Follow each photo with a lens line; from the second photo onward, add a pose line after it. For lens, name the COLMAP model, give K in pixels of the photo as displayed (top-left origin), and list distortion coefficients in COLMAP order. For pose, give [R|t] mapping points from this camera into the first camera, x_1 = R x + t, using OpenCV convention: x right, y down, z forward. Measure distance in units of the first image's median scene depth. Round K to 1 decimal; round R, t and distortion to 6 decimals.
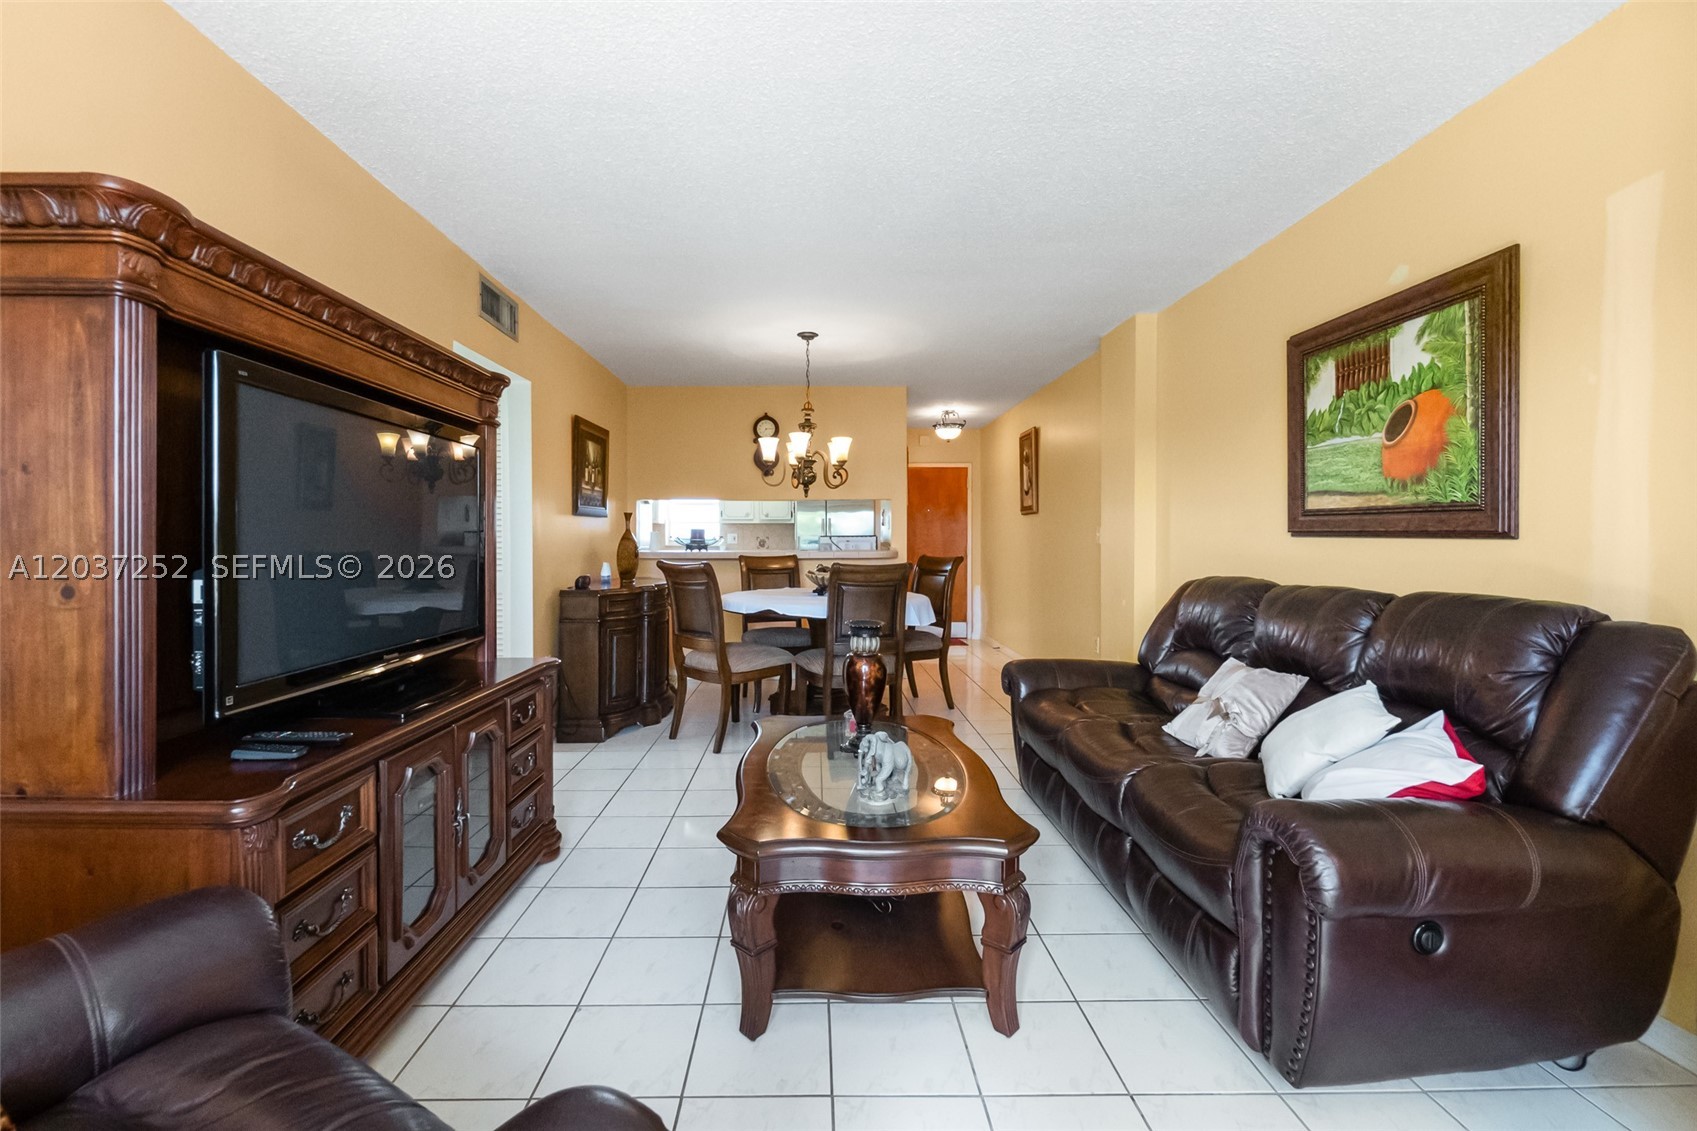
lens RADIAL K [[739.4, 0, 824.7], [0, 739.4, 543.3], [0, 0, 1]] dist [-0.000462, -0.000248]
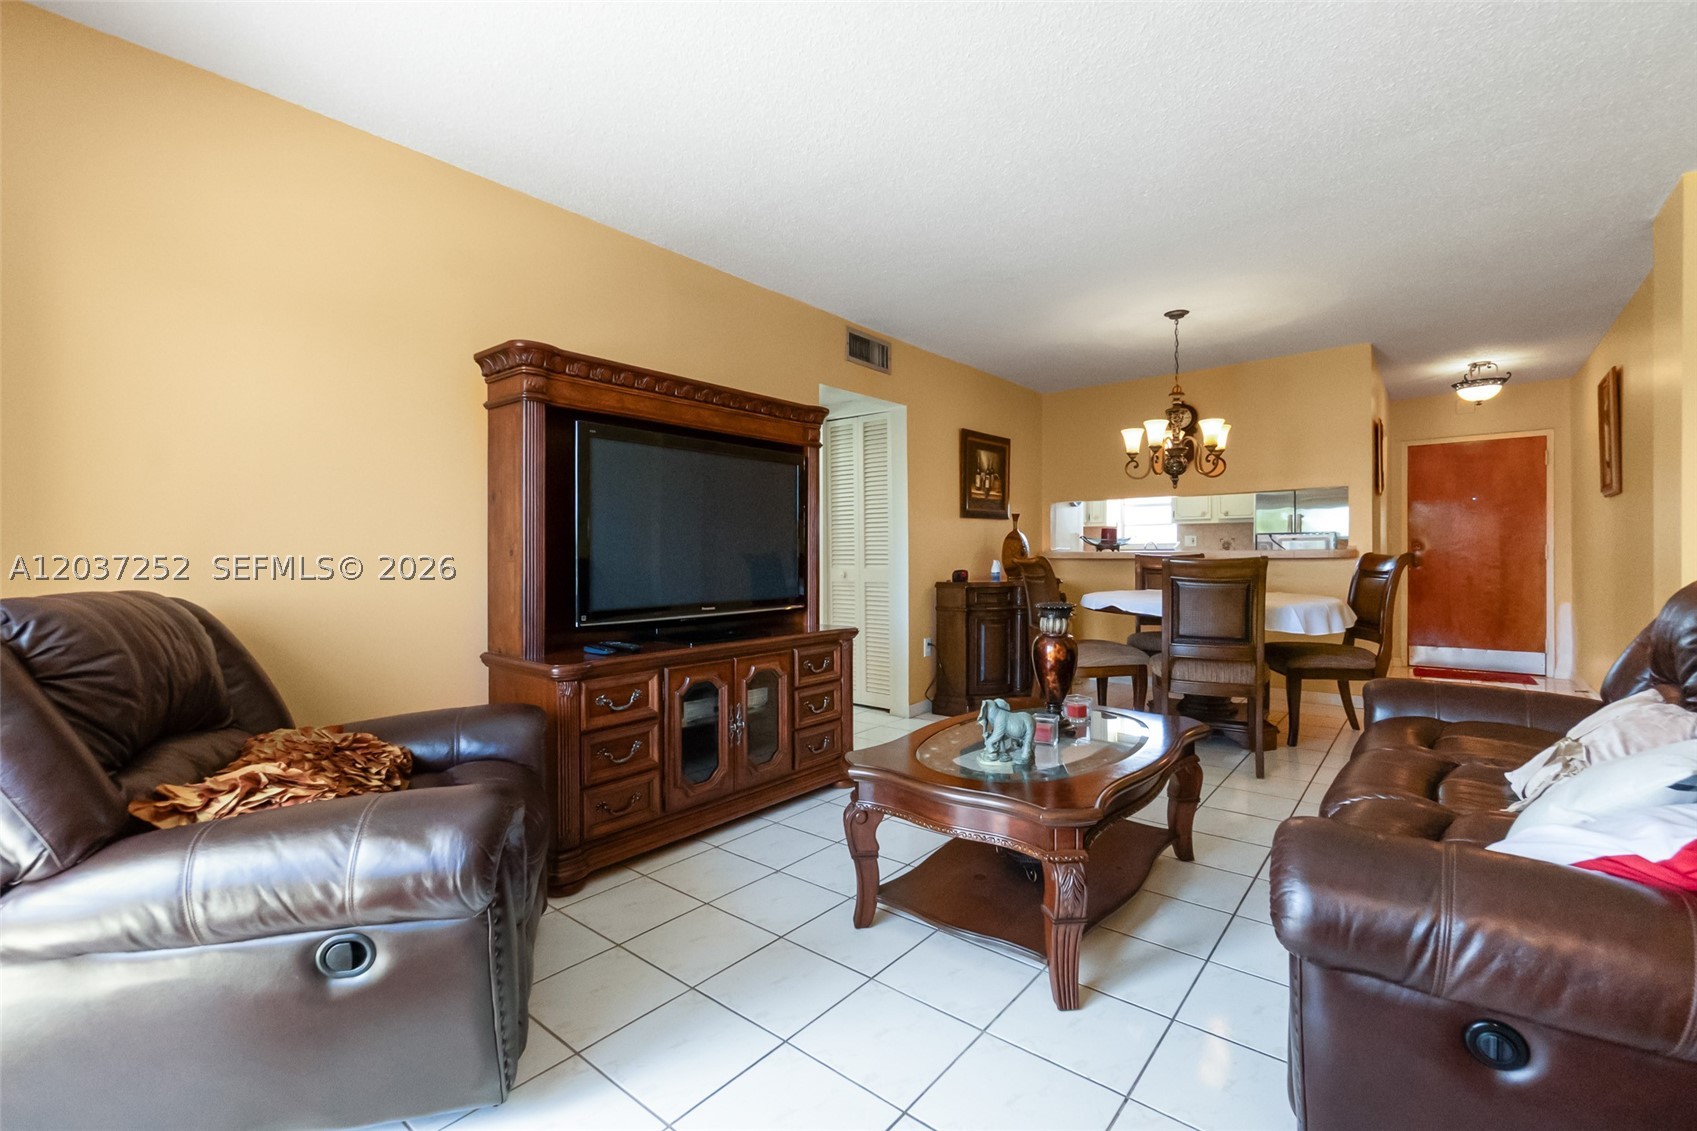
lens RADIAL K [[739.4, 0, 824.7], [0, 739.4, 543.3], [0, 0, 1]] dist [-0.000462, -0.000248]
pose [[0.753889, -0.012631, -0.656880, 0.279185], [0.001841, 0.999852, -0.017113, 0.023669], [0.656999, 0.011692, 0.753801, 0.016868]]
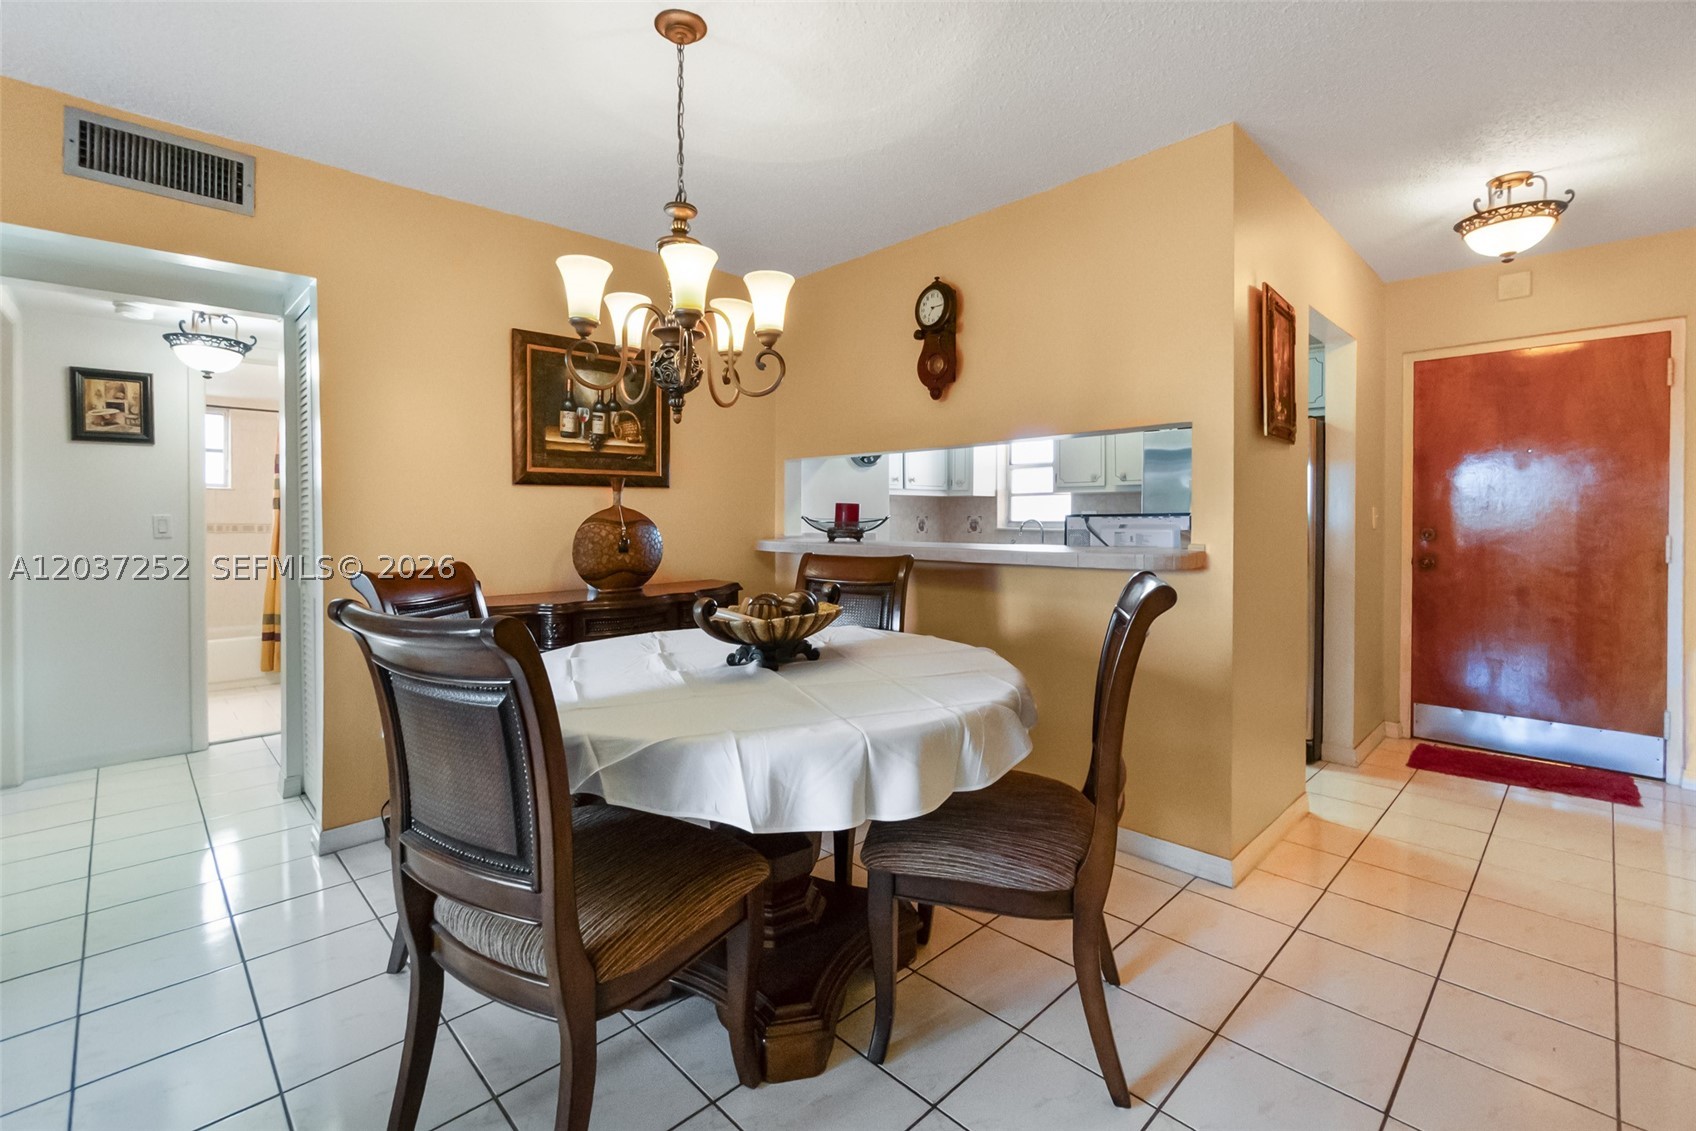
lens RADIAL K [[760.9, 0, 836.4], [0, 760.9, 519.7], [0, 0, 1]] dist [-0.004245, -0.000182]
pose [[0.678090, 0.001726, -0.734977, 0.387885], [-0.004219, 0.999990, -0.001544, -0.008446], [0.734967, 0.004148, 0.678090, 0.871615]]
